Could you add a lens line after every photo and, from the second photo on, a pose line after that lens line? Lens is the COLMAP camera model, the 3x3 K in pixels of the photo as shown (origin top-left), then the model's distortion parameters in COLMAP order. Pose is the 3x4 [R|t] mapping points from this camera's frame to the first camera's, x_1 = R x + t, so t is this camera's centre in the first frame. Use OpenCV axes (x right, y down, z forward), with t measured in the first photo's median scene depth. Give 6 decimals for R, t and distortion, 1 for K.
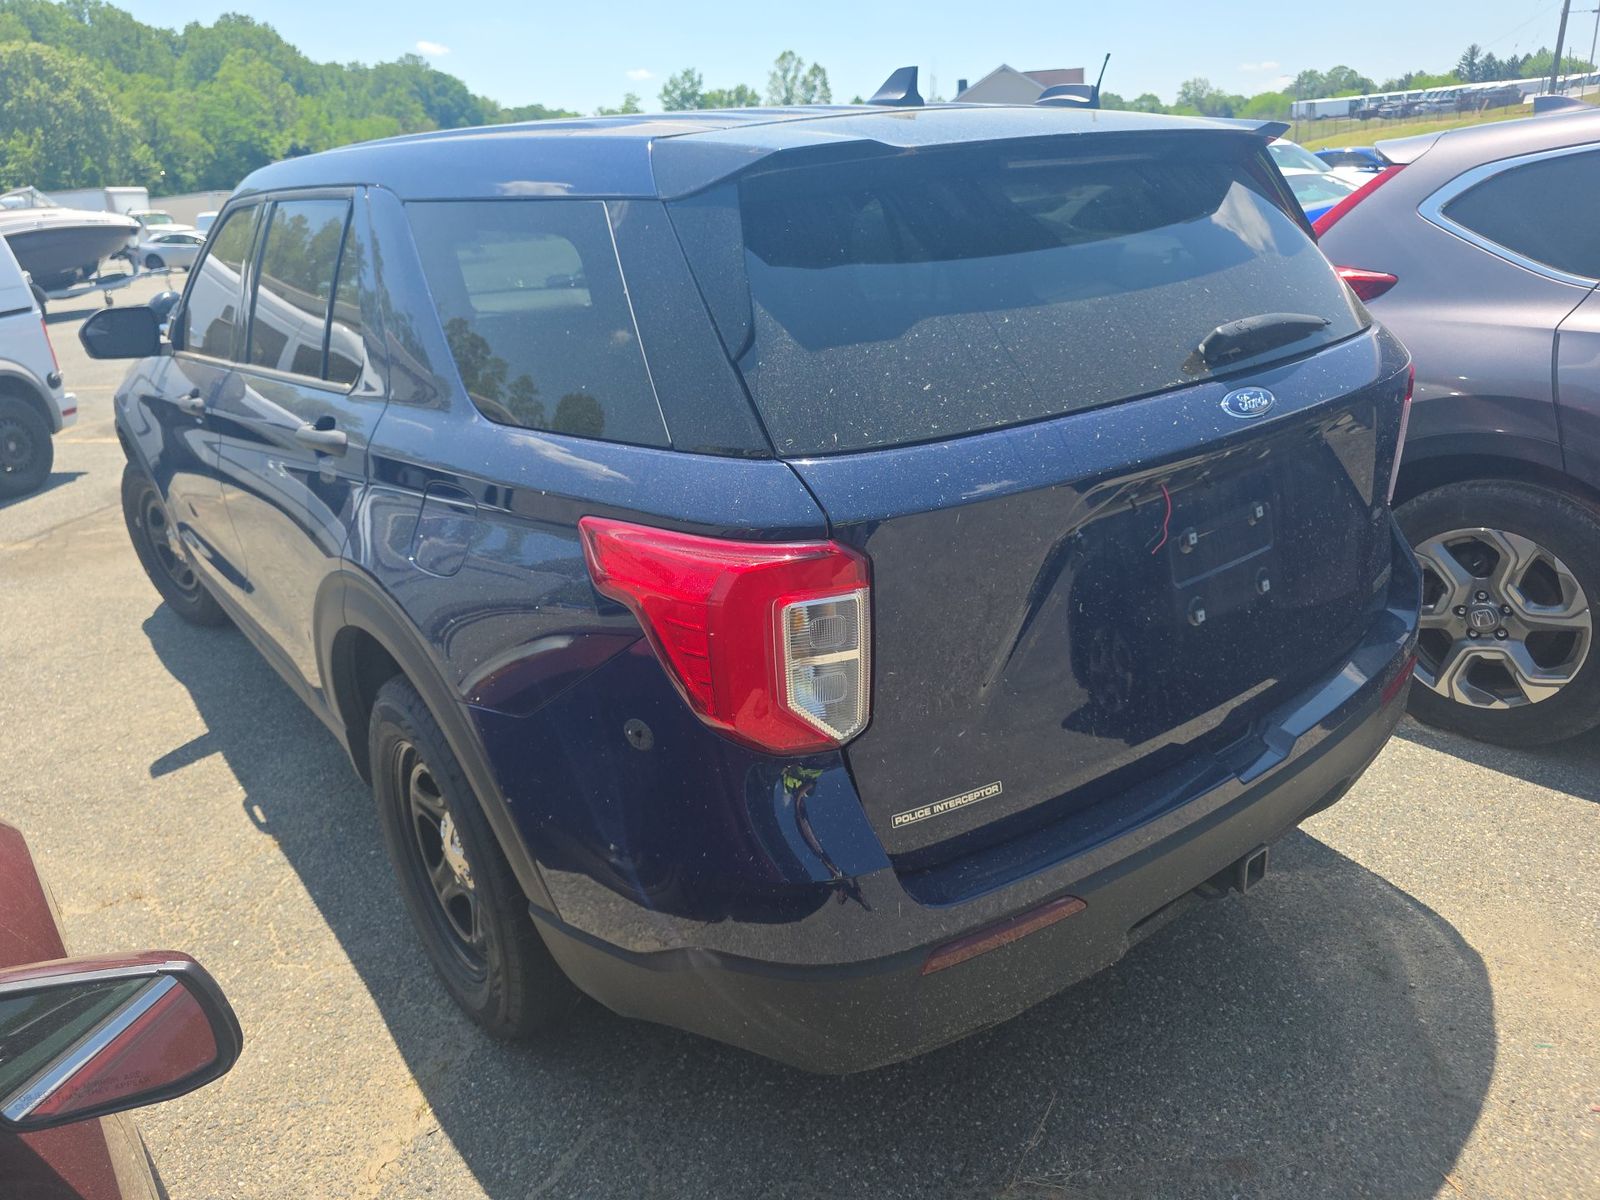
lens RADIAL K [[1076.3, 0, 804.3], [0, 1076.3, 609.6], [0, 0, 1]] dist [0.032512, -0.028670]
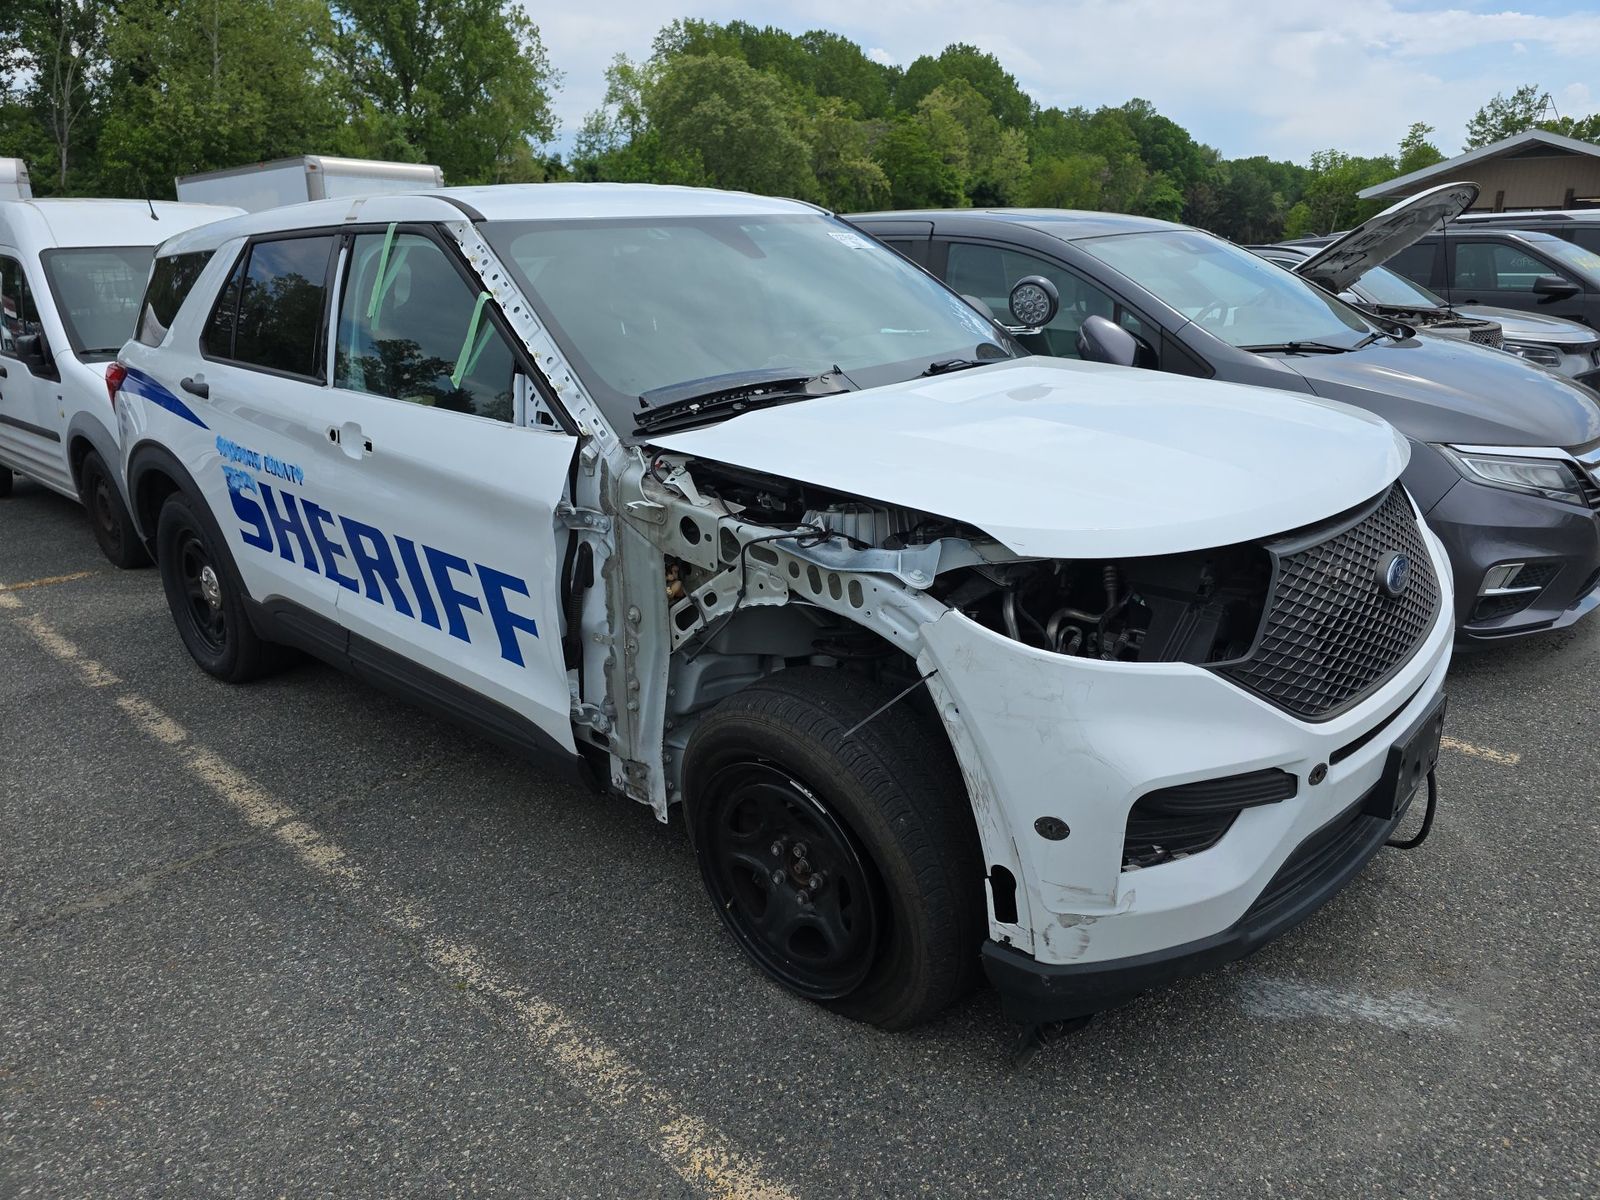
lens RADIAL K [[1076.3, 0, 804.3], [0, 1076.3, 609.6], [0, 0, 1]] dist [0.032512, -0.028670]
pose [[0.832697, 0.226186, -0.505427, -0.058828], [-0.248722, 0.968289, 0.023552, -0.069847], [0.494726, 0.106099, 0.862548, 0.189066]]
